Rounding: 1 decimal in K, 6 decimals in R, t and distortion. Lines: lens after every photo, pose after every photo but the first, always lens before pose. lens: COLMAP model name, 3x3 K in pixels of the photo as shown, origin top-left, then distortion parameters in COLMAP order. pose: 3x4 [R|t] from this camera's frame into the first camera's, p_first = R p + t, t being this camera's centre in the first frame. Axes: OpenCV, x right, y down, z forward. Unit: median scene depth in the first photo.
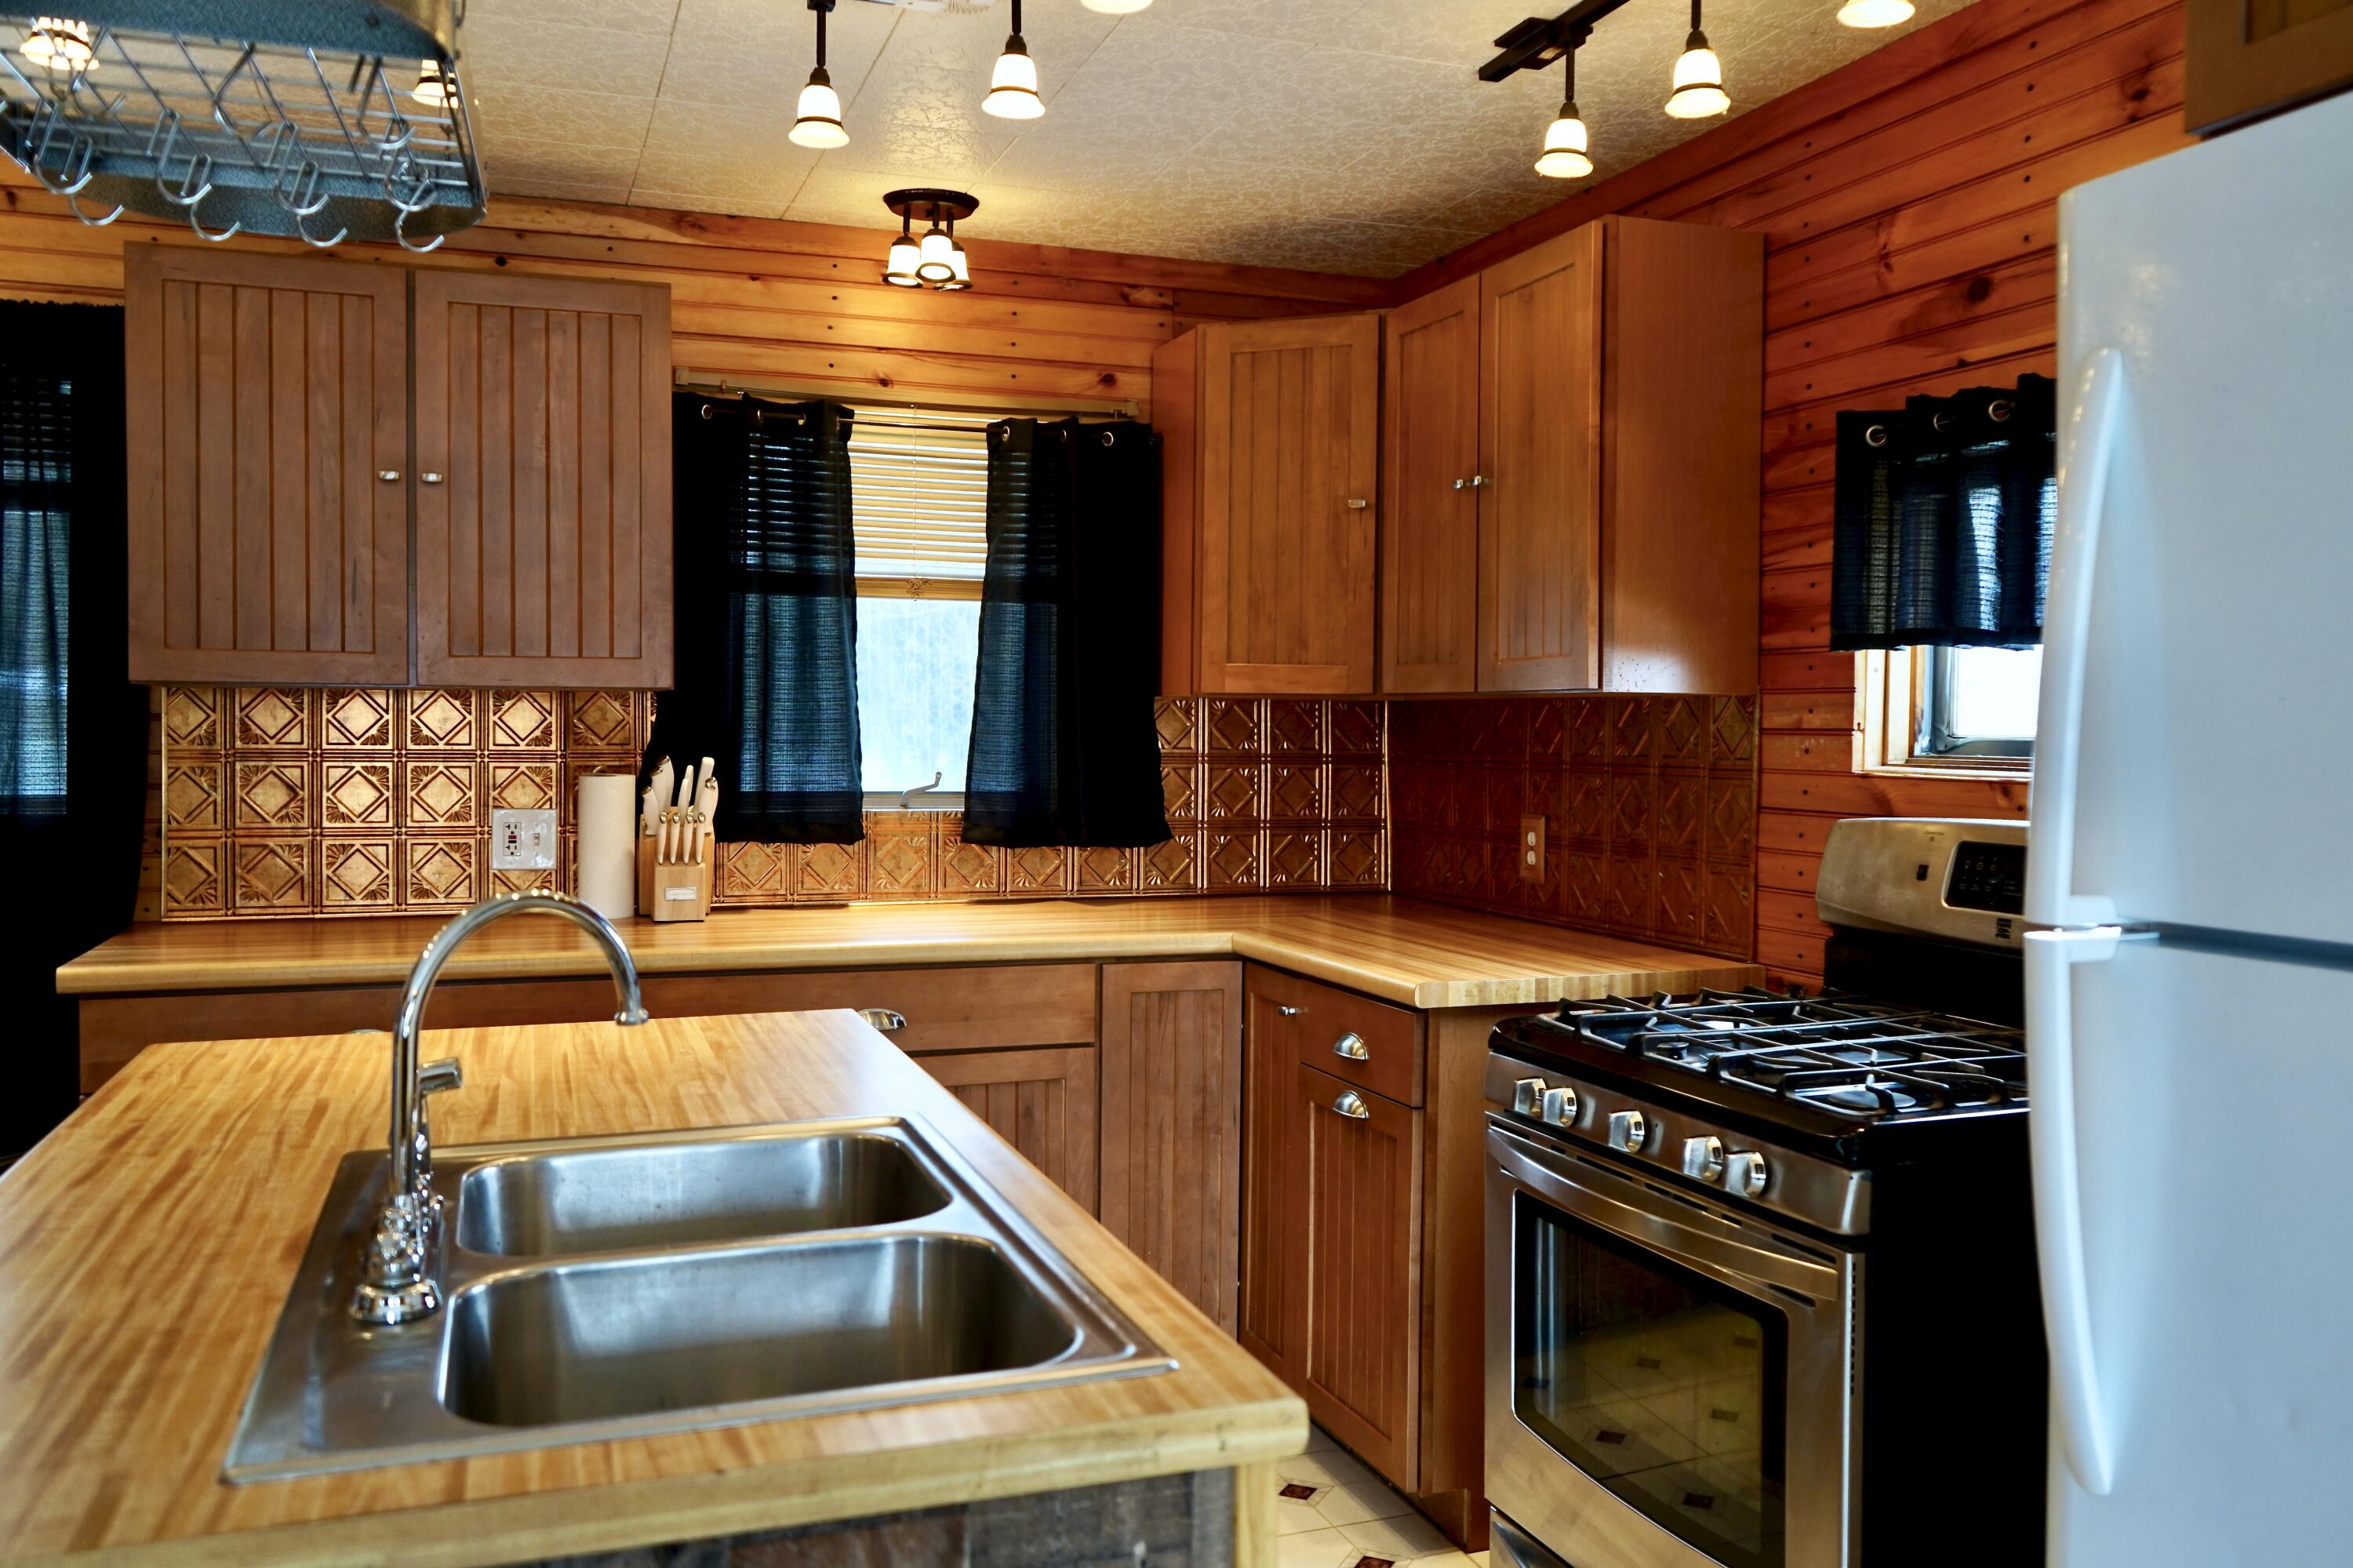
lens RADIAL K [[1908.6, 0, 1175.4], [0, 1908.6, 778.4], [0, 0, 1]] dist [0.004735, -0.000578]
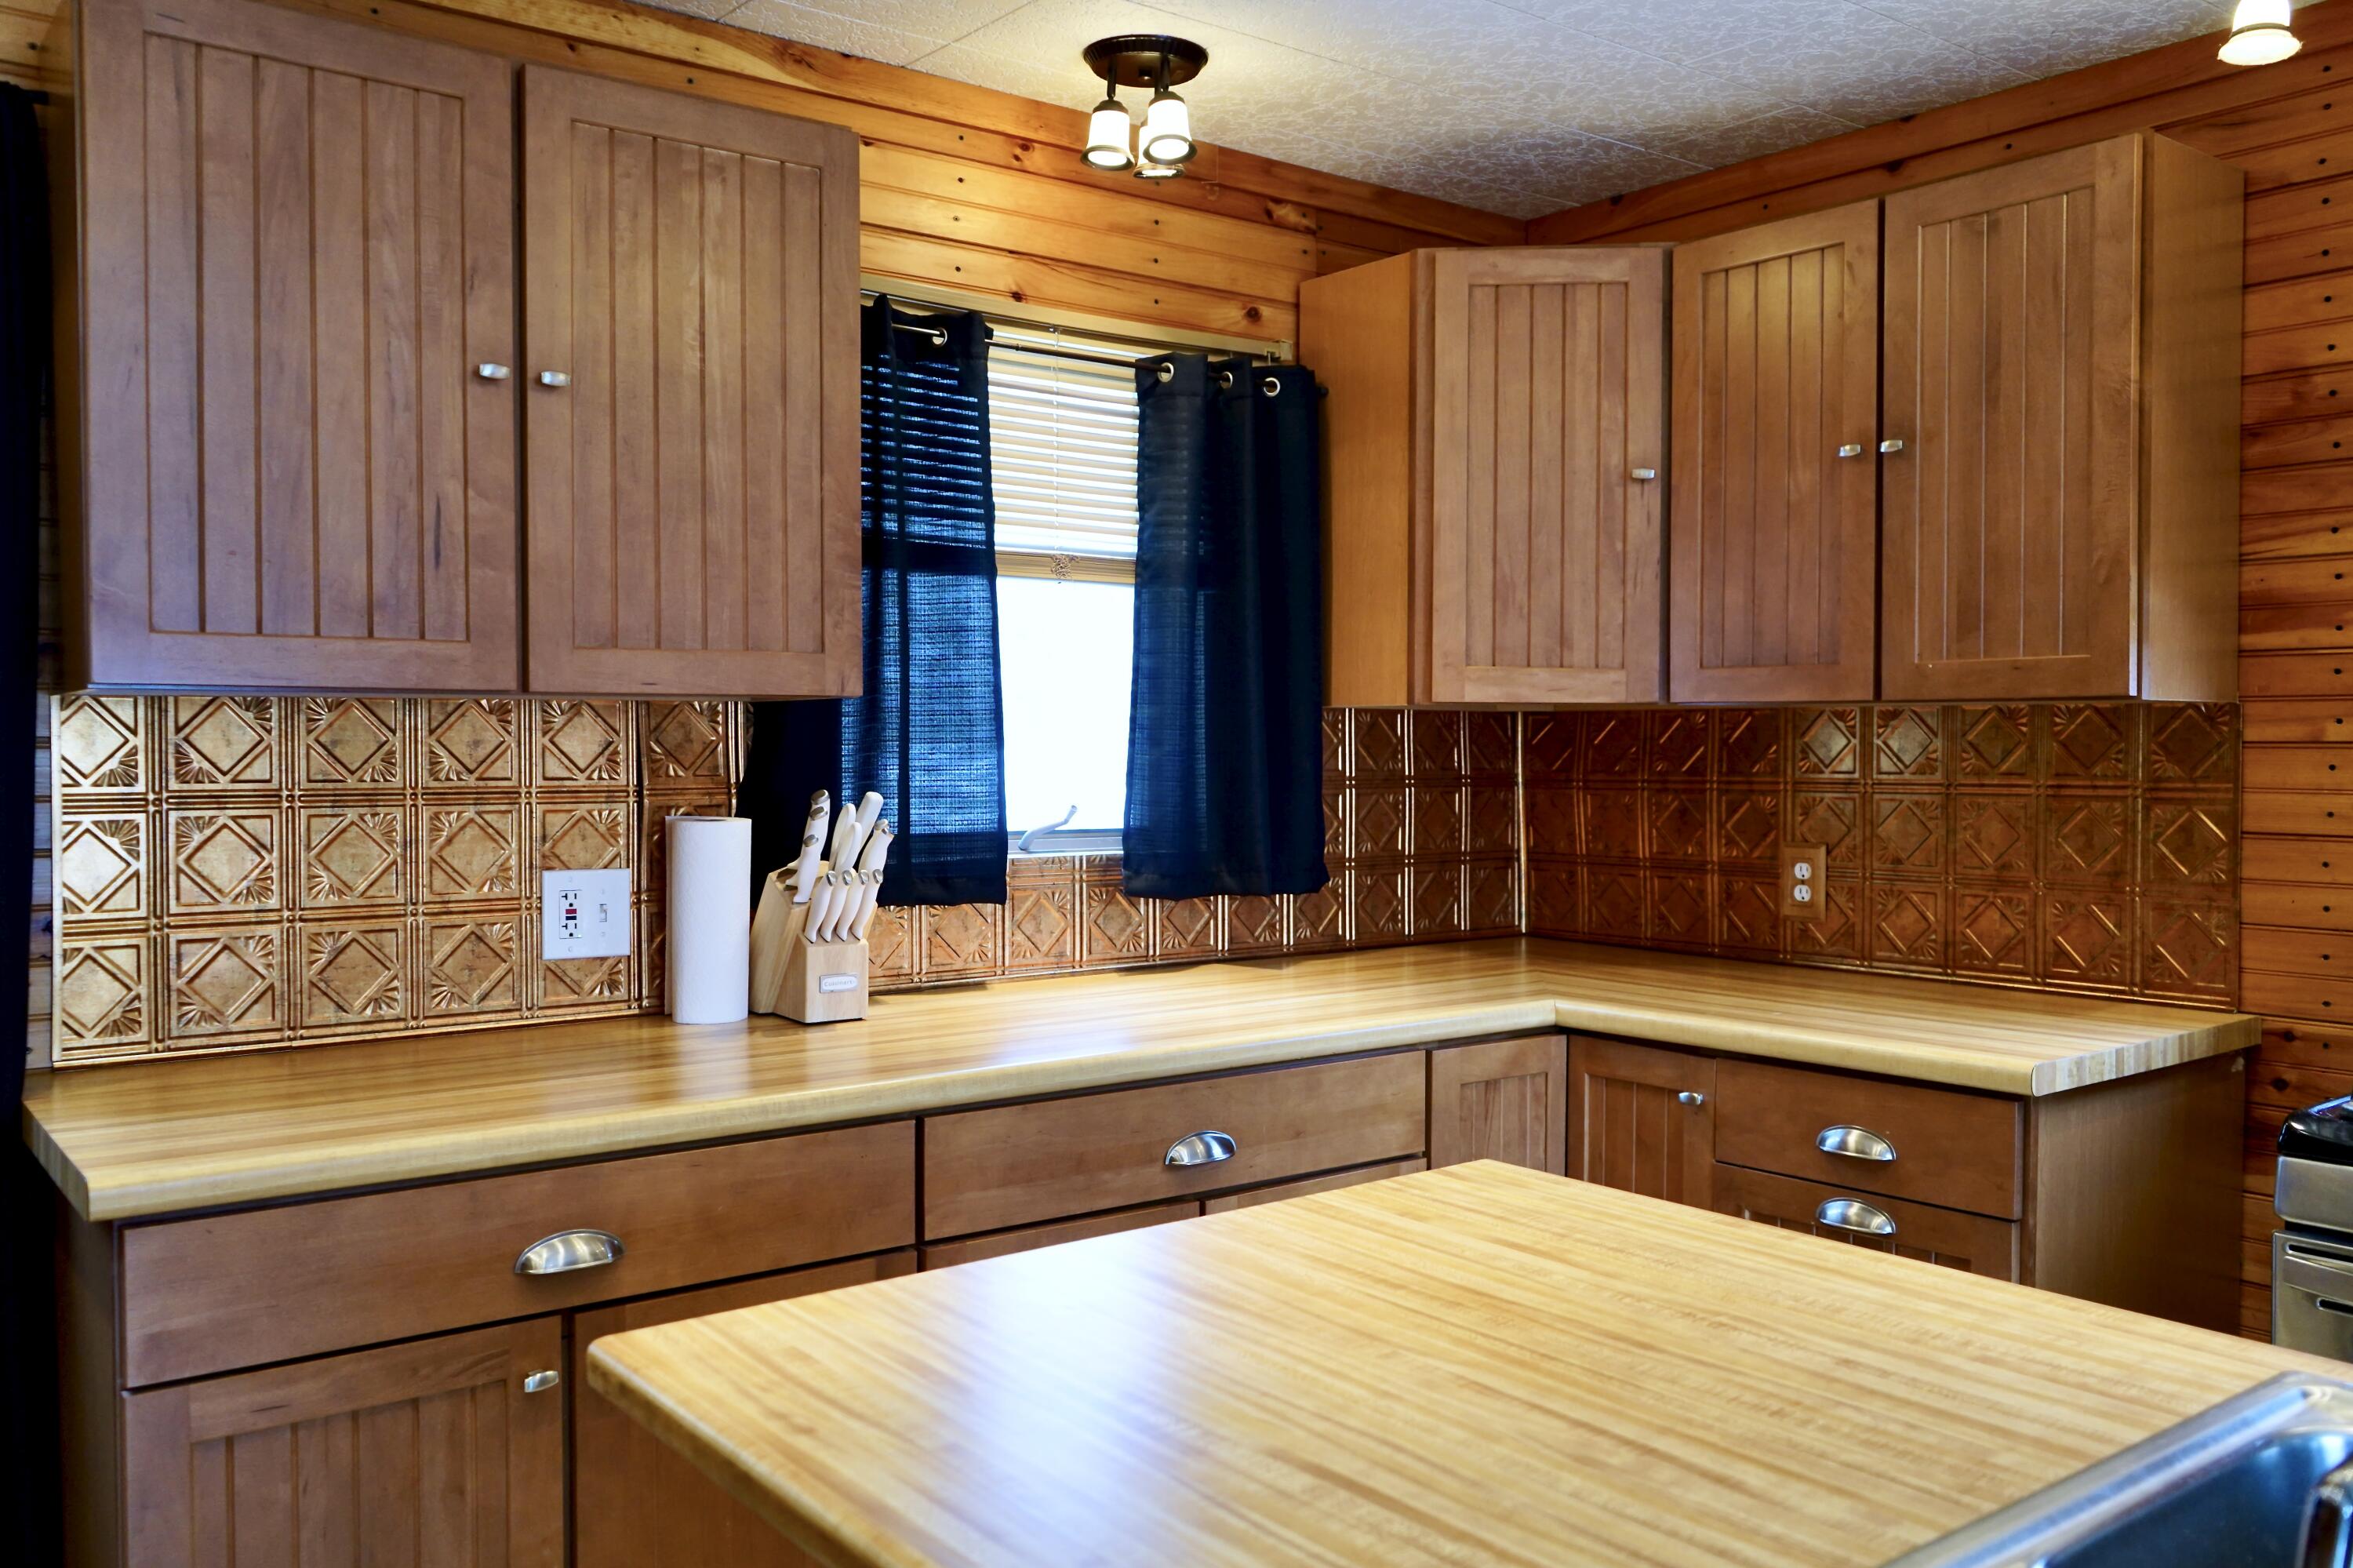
lens RADIAL K [[1908.6, 0, 1179.7], [0, 1908.6, 782.9], [0, 0, 1]] dist [0.004735, -0.000578]
pose [[0.950212, -0.014476, 0.311269, -0.355990], [0.015833, 0.999873, -0.001835, -0.011287], [-0.311203, 0.006672, 0.950320, 0.273904]]
